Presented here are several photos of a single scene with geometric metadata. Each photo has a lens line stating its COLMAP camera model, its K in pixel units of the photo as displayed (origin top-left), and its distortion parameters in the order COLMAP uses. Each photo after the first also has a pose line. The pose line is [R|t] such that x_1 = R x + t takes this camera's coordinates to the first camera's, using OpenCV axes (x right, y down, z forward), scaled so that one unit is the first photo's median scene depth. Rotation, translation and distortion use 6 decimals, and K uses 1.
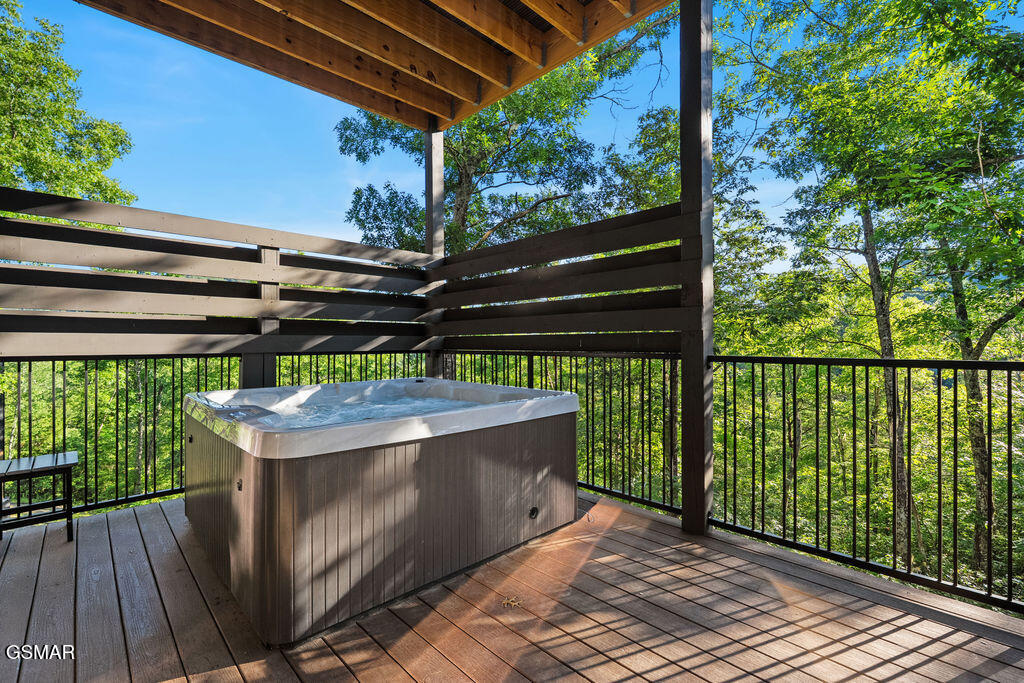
lens RADIAL K [[451.0, 0, 514.8], [0, 451.0, 341.7], [0, 0, 1]] dist [-0.011470, 0.000858]
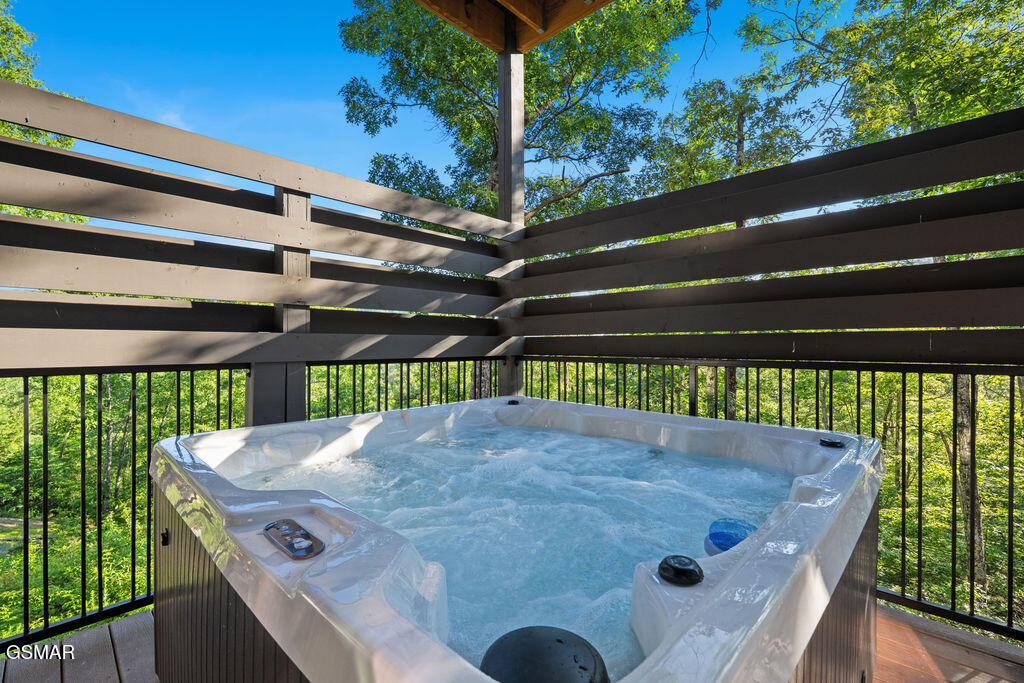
lens RADIAL K [[451.0, 0, 510.5], [0, 451.0, 344.4], [0, 0, 1]] dist [-0.011470, 0.000858]
pose [[0.999456, 0.001999, 0.032929, -0.229598], [-0.001966, 0.999998, -0.001030, 0.000316], [-0.032931, 0.000965, 0.999457, 0.315300]]
